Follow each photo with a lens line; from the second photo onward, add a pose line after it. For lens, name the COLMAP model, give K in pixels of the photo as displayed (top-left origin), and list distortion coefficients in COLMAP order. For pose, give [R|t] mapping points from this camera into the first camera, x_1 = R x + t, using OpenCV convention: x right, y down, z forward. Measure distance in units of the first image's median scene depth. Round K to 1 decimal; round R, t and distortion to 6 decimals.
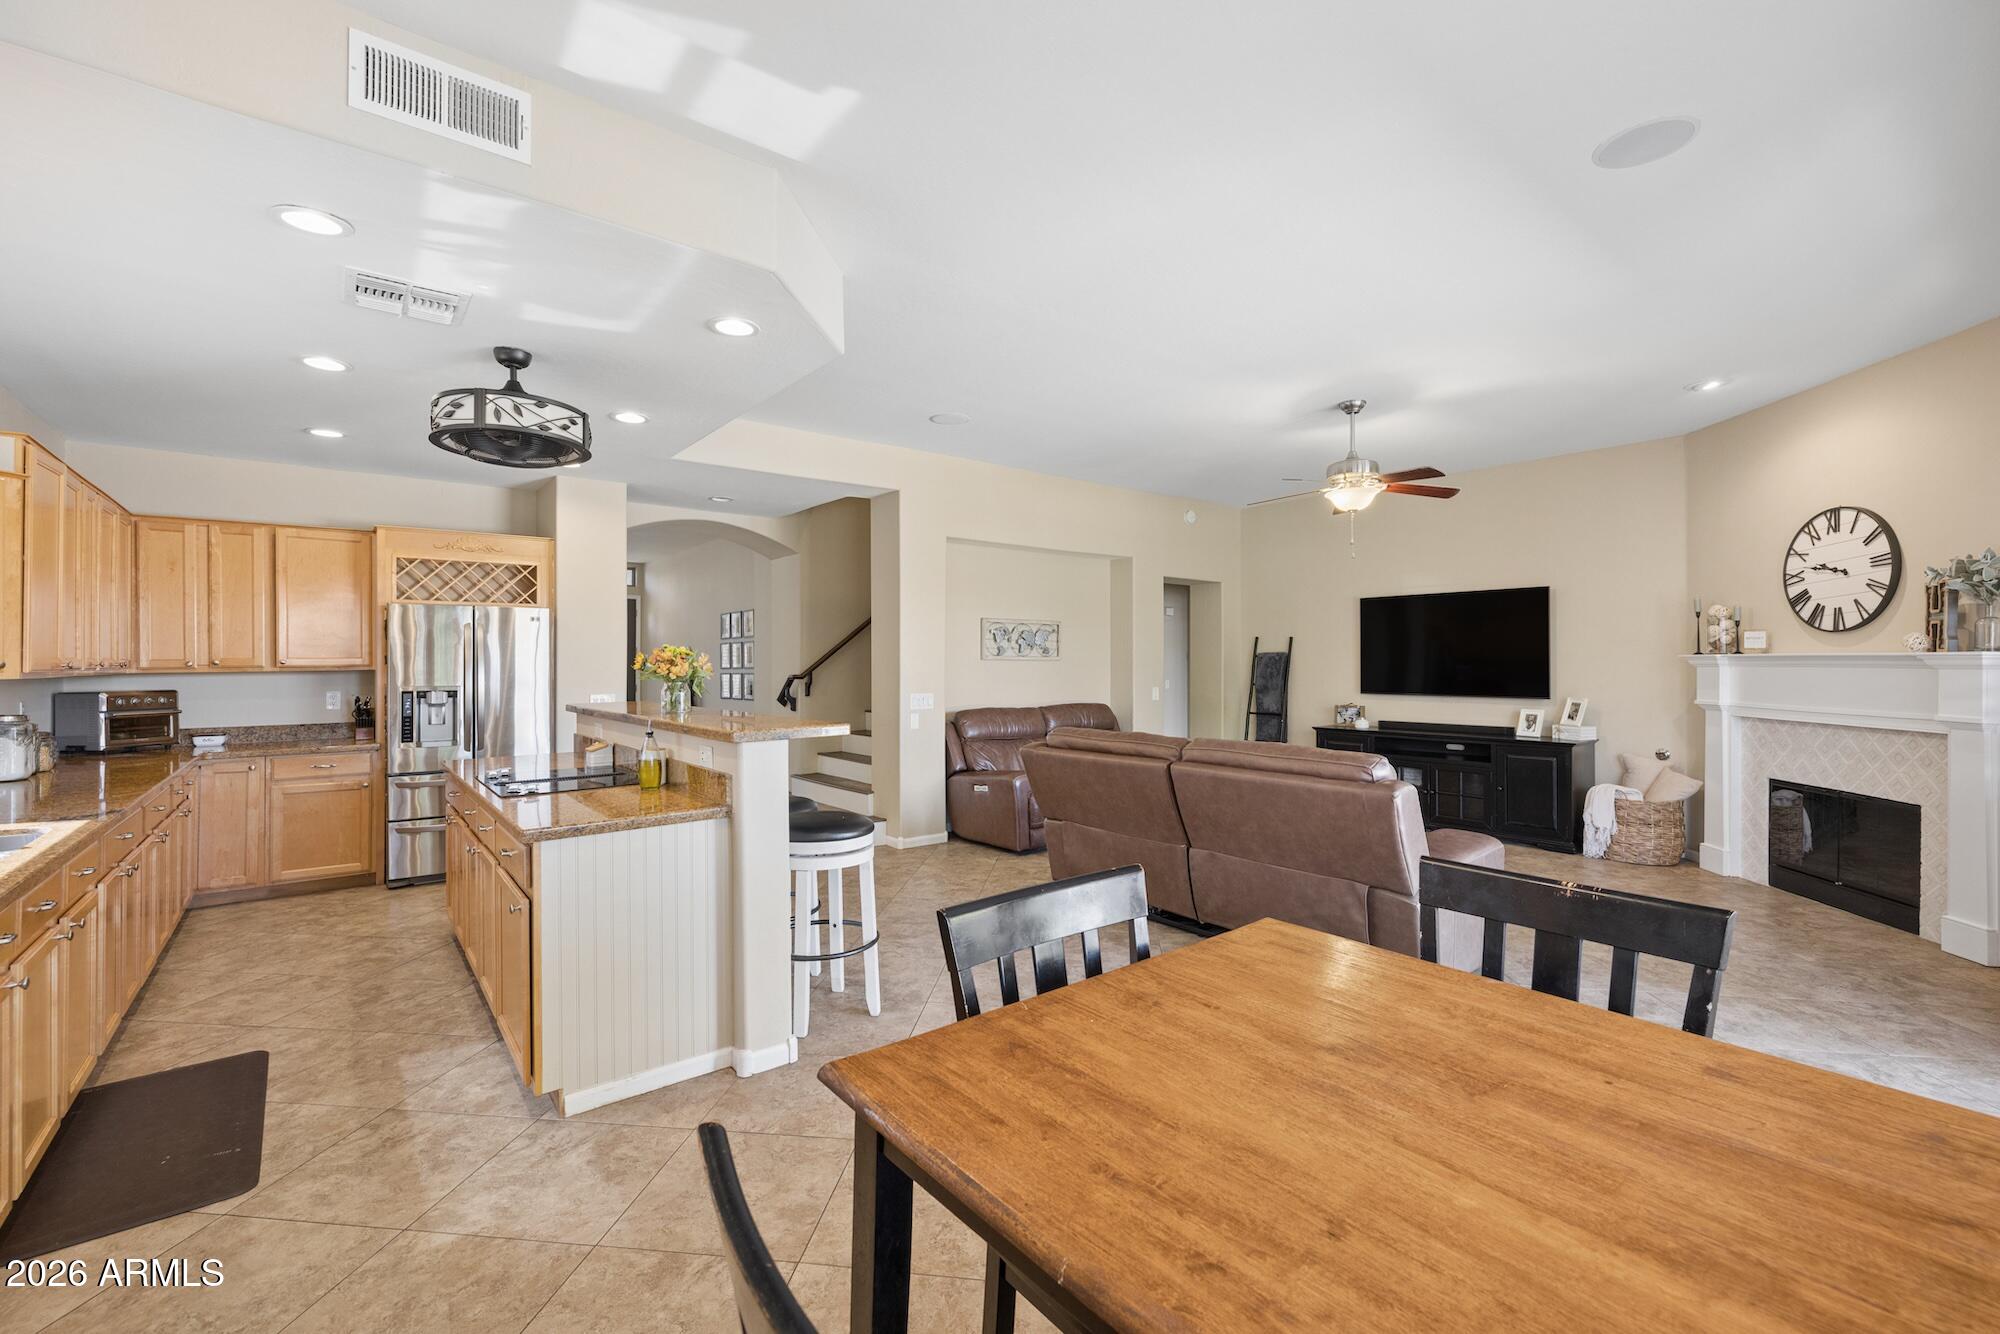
lens RADIAL K [[841.0, 0, 992.2], [0, 841.0, 657.3], [0, 0, 1]] dist [0.002065, -0.000768]
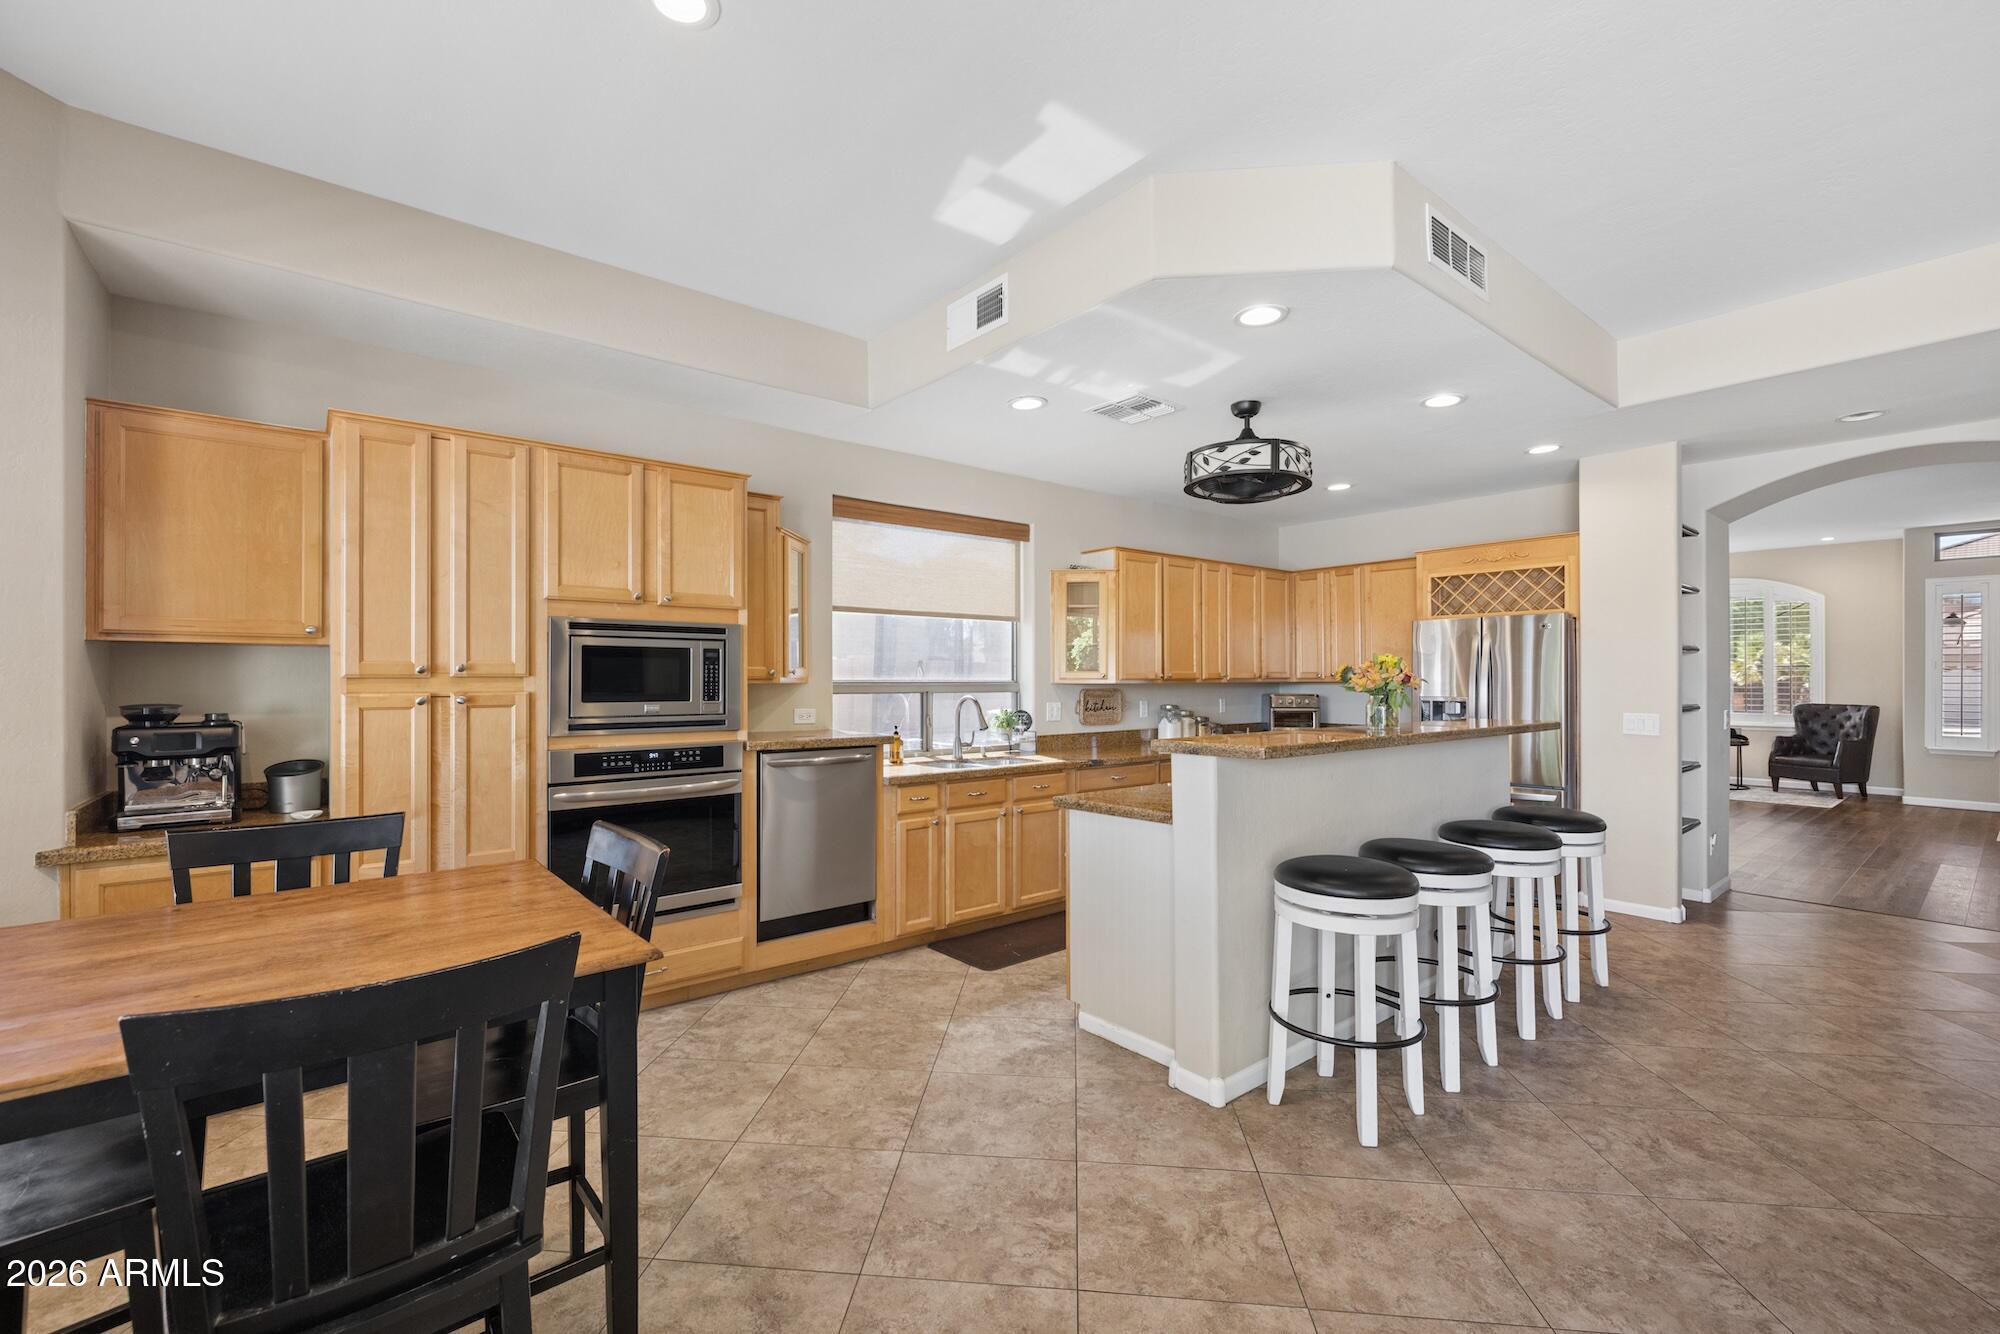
lens RADIAL K [[843.5, 0, 979.6], [0, 843.5, 673.8], [0, 0, 1]] dist [0.000647, -0.000304]
pose [[0.014623, -0.001350, -0.999892, 0.433212], [0.005817, 0.999982, -0.001265, 0.004082], [0.999876, -0.005798, 0.014631, 0.462781]]
